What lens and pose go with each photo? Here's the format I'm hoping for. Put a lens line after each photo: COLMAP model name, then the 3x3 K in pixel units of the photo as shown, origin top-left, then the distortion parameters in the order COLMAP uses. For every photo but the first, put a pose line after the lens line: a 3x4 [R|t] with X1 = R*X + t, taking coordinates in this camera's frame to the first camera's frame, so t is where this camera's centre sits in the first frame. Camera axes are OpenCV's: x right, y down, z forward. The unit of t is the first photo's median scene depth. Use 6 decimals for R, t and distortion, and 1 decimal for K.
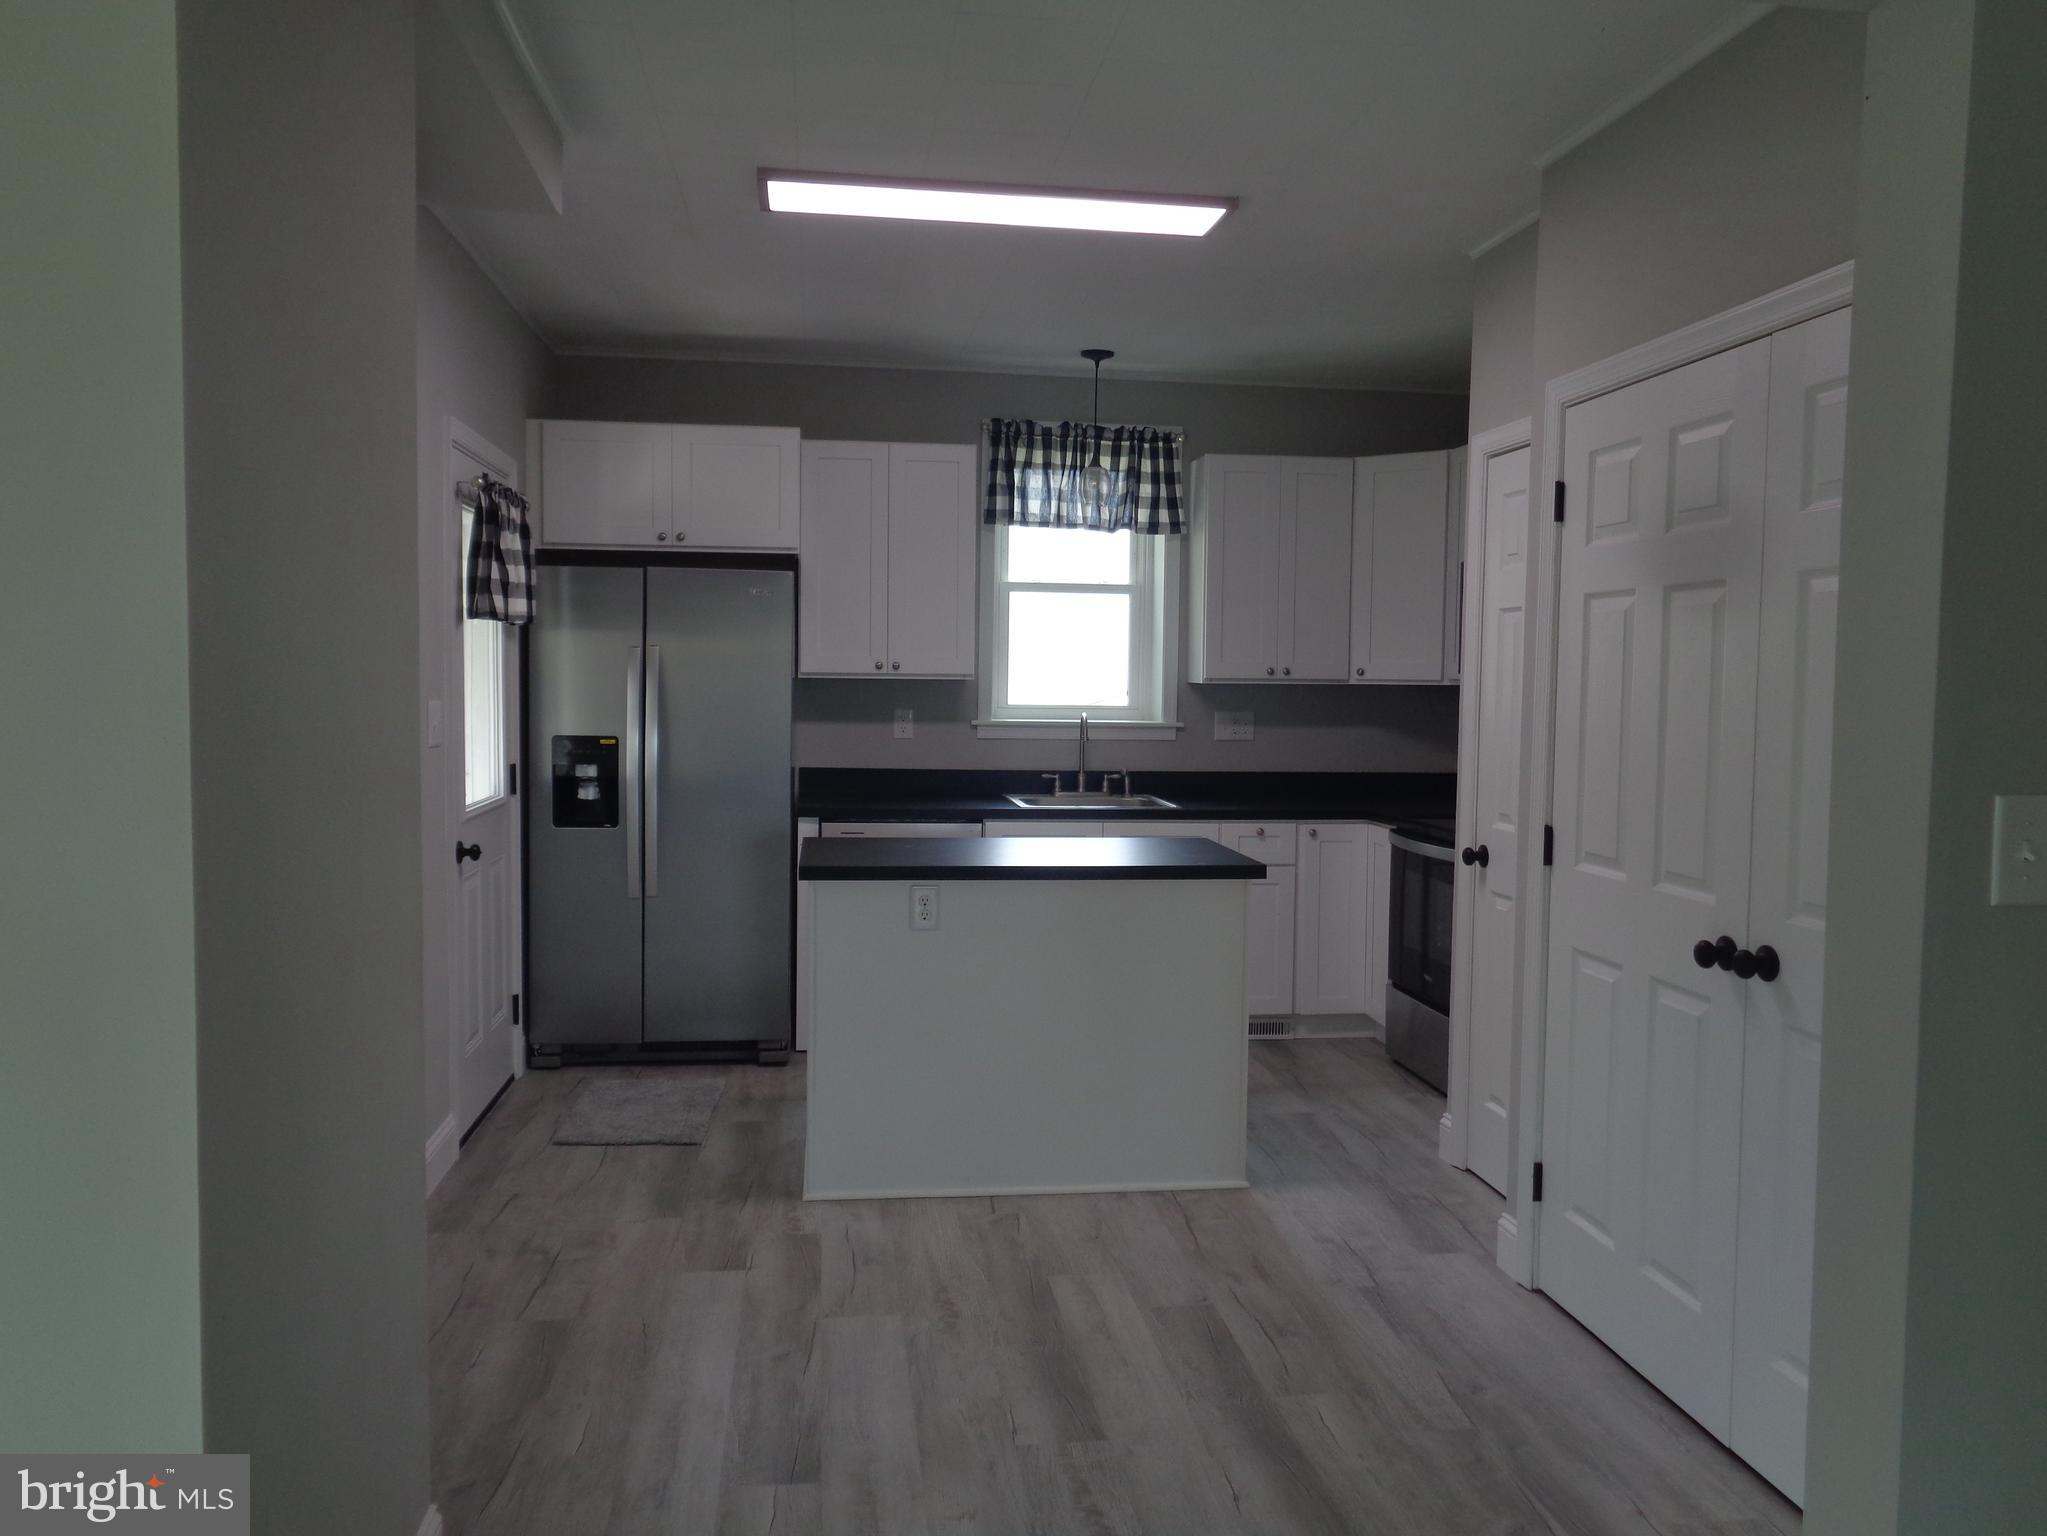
lens RADIAL K [[1541.8, 0, 1024.5], [0, 1541.8, 762.5], [0, 0, 1]] dist [0.005426, 0.006493]
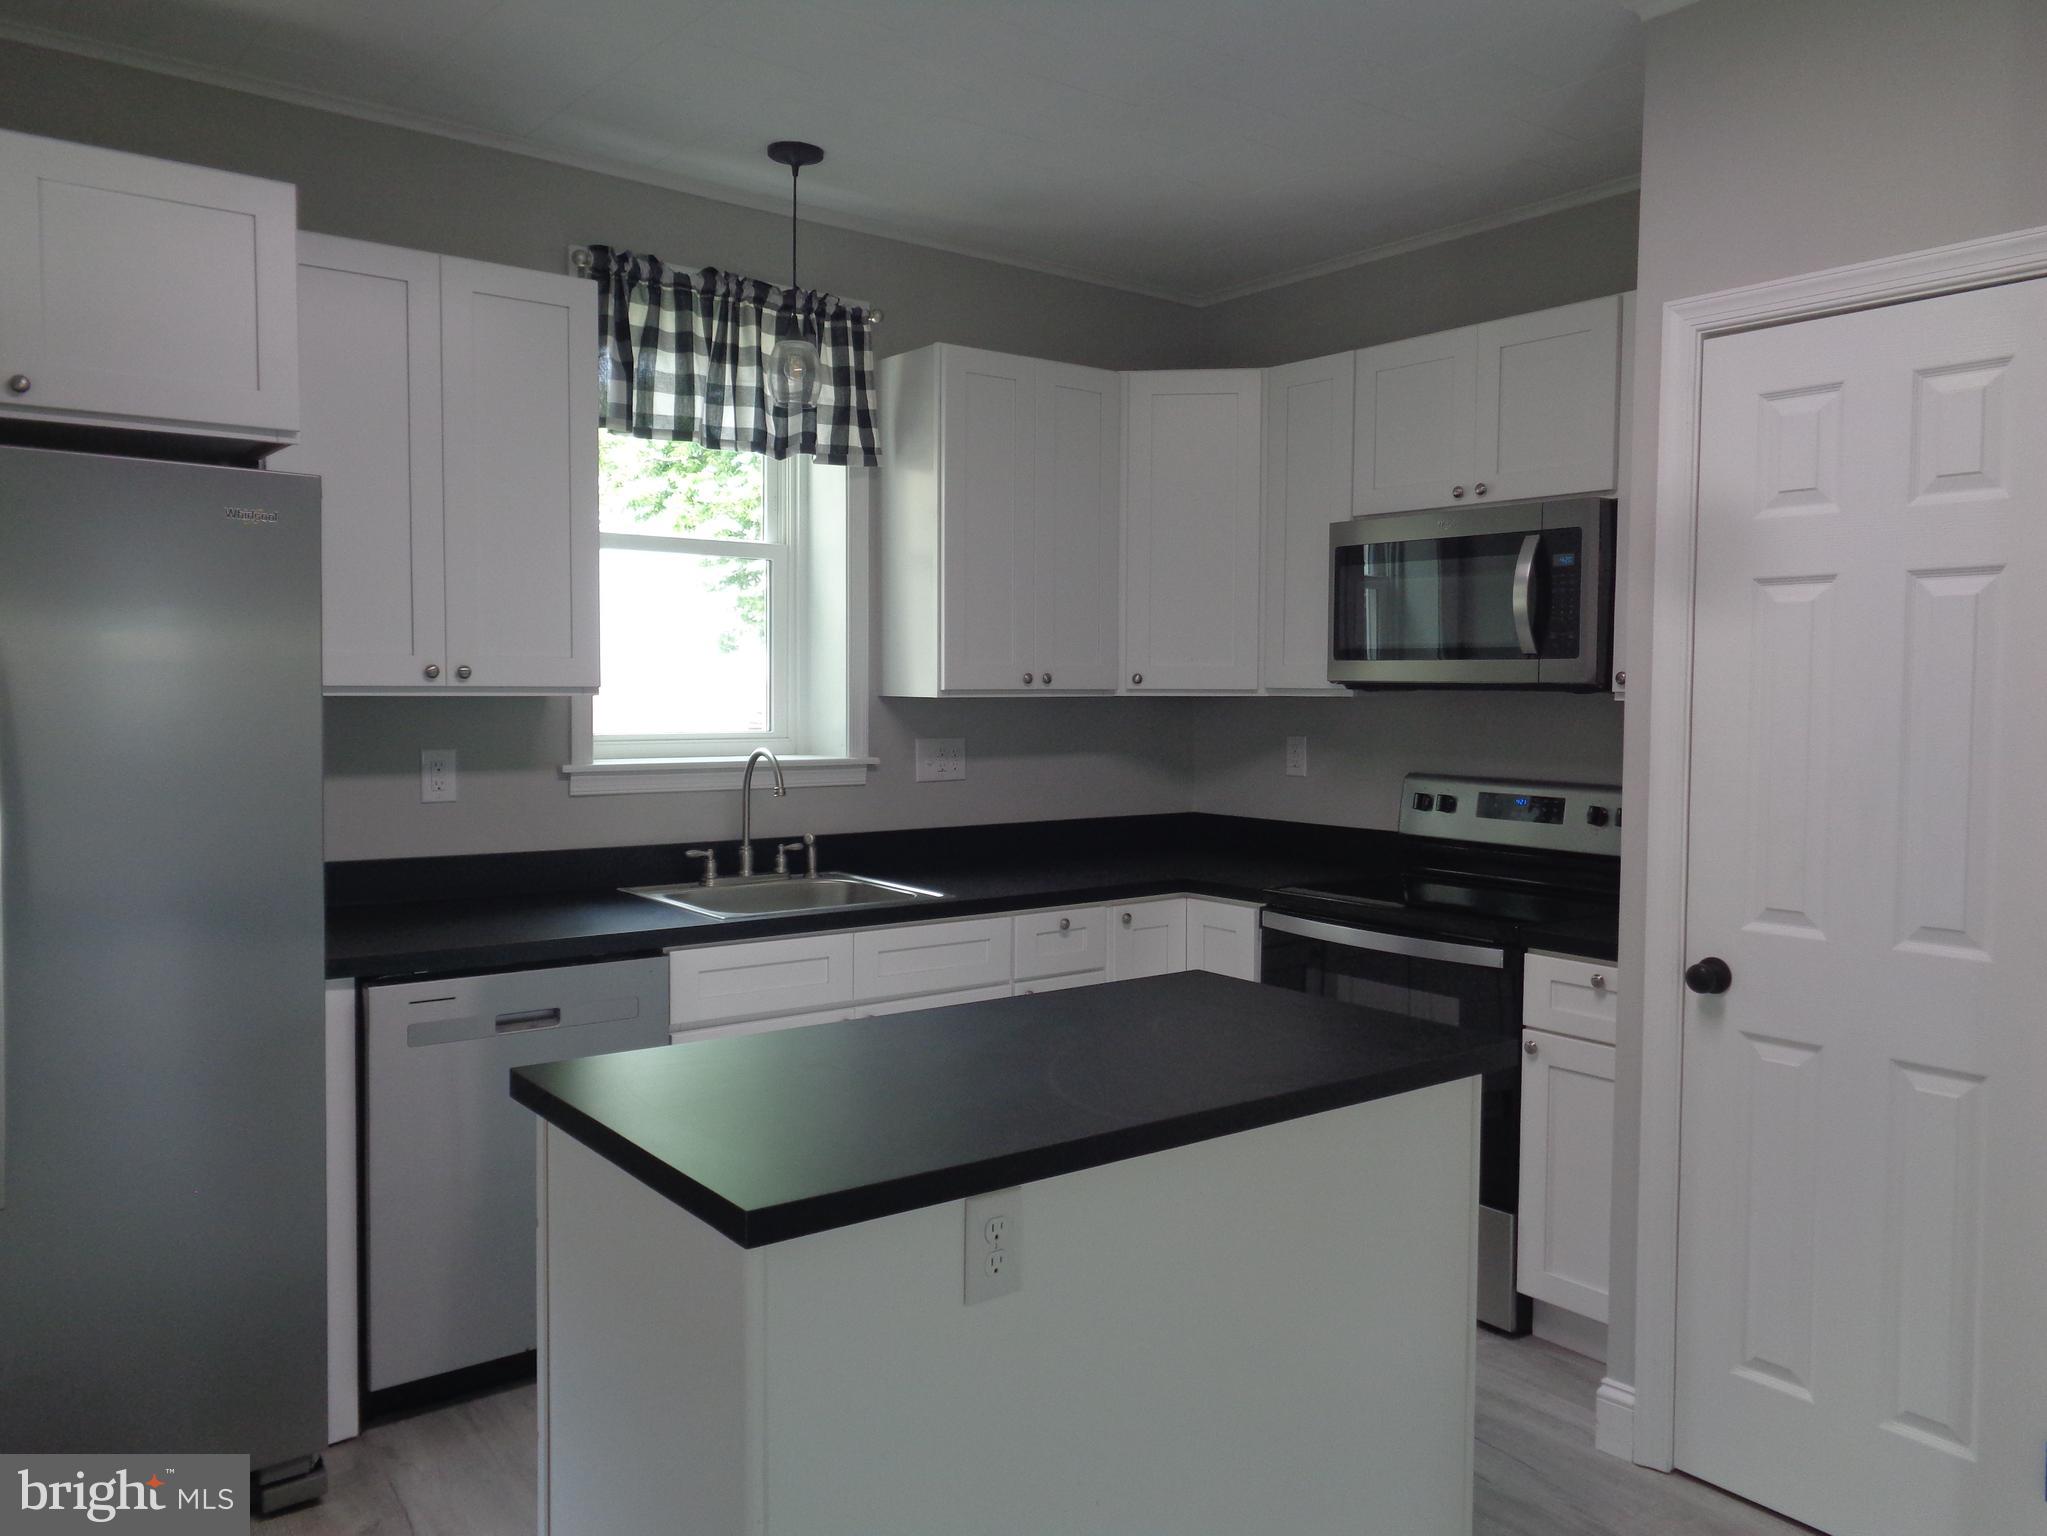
lens RADIAL K [[1541.8, 0, 1024.5], [0, 1541.8, 762.5], [0, 0, 1]] dist [0.005426, 0.006493]
pose [[0.864591, -0.032481, 0.501426, -0.176988], [0.032877, 0.999427, 0.008051, -0.027693], [-0.501400, 0.009525, 0.865163, 0.415668]]
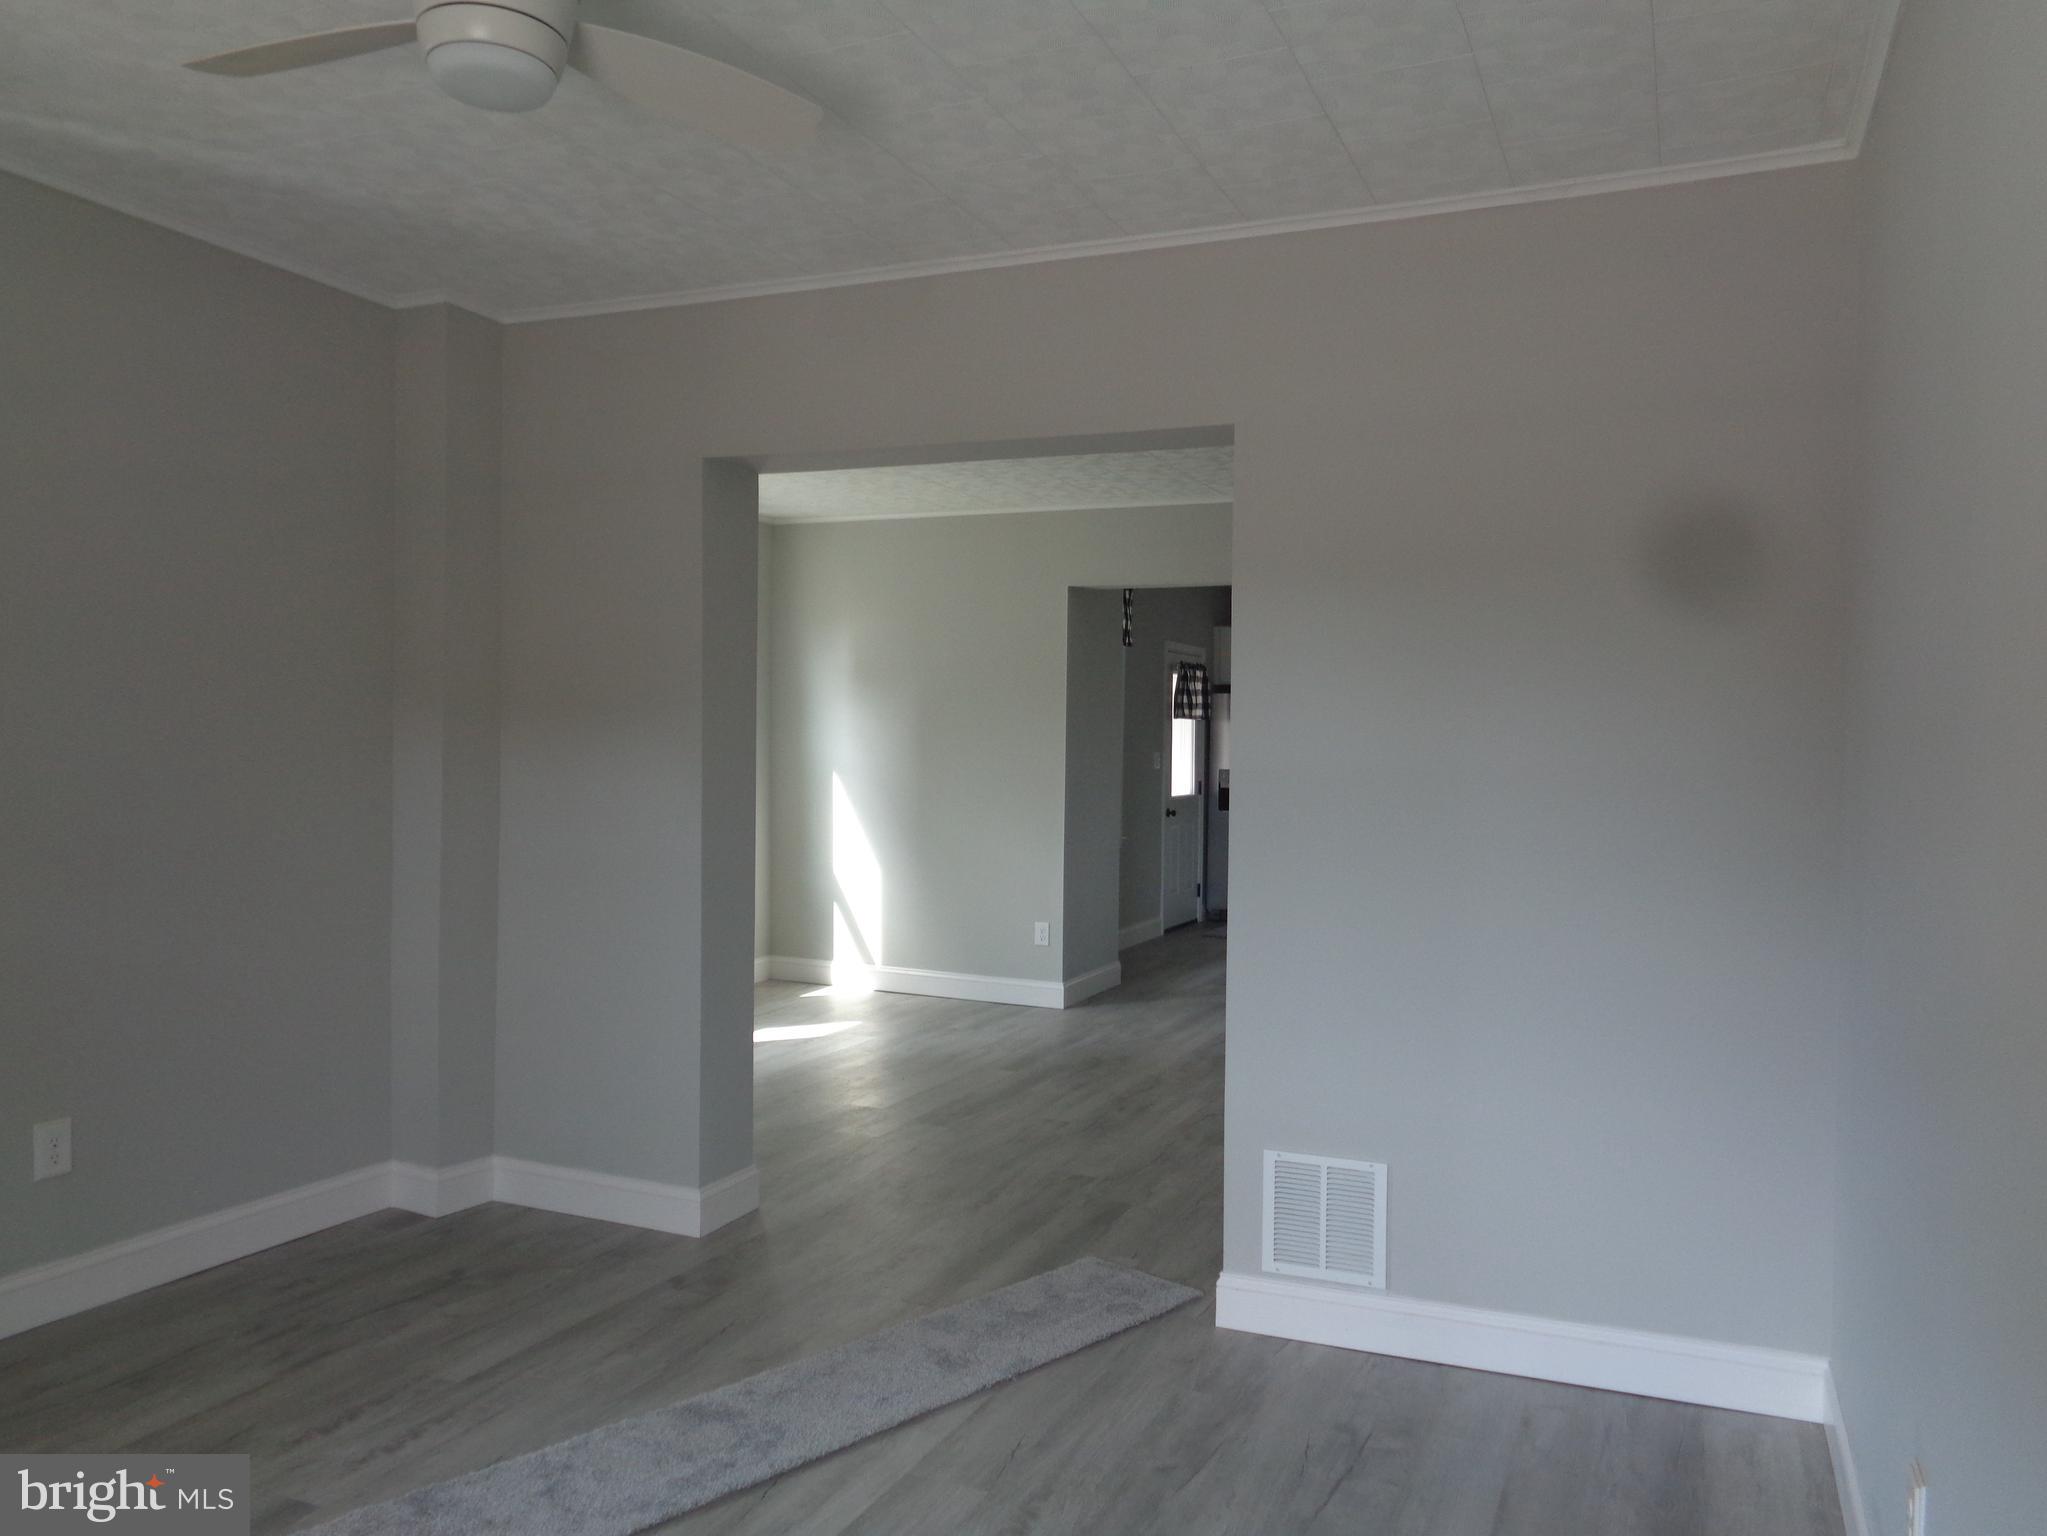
lens RADIAL K [[1497.9, 0, 1023.5], [0, 1497.9, 768.0], [0, 0, 1]] dist [-0.002368, -0.000403]
pose [[0.852822, 0.008650, -0.522129, 0.522347], [-0.031167, 0.998923, -0.034359, 0.056798], [0.521270, 0.045575, 0.852174, -0.885686]]
